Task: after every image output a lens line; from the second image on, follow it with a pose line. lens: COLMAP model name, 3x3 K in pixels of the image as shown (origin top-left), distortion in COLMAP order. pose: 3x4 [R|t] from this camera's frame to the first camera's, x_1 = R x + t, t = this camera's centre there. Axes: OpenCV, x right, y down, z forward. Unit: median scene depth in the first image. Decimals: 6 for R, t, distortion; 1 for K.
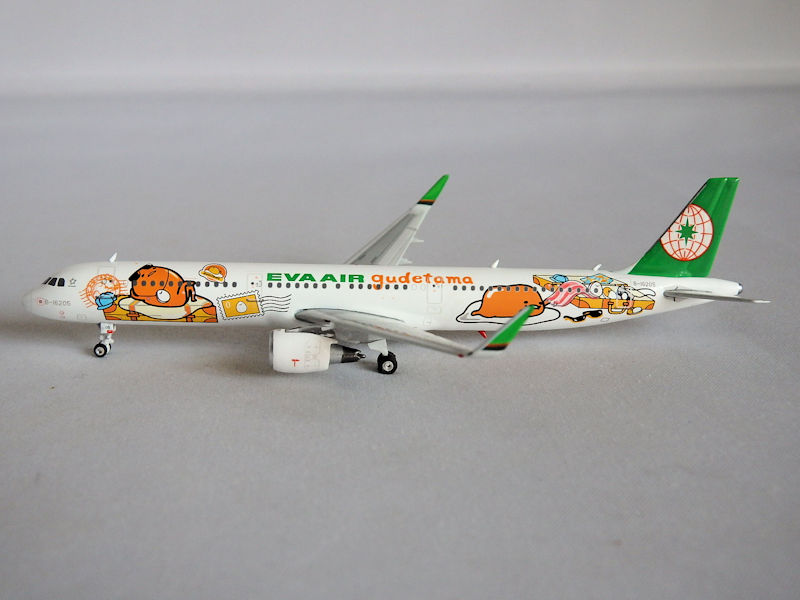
lens RADIAL K [[1128.0, 0, 400.0], [0, 1128.0, 300.0], [0, 0, 1]] dist [0.089257, 0.004034]
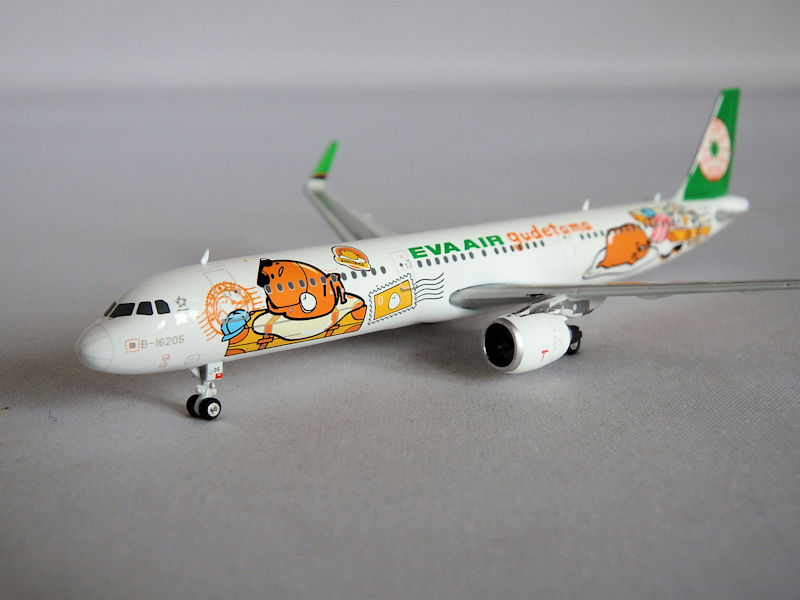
lens RADIAL K [[1128.0, 0, 400.0], [0, 1128.0, 300.0], [0, 0, 1]] dist [0.089257, 0.004034]
pose [[0.767927, -0.158972, 0.620496, -0.558814], [0.162892, 0.985333, 0.050849, -0.028451], [-0.619479, 0.062025, 0.782559, 0.451020]]
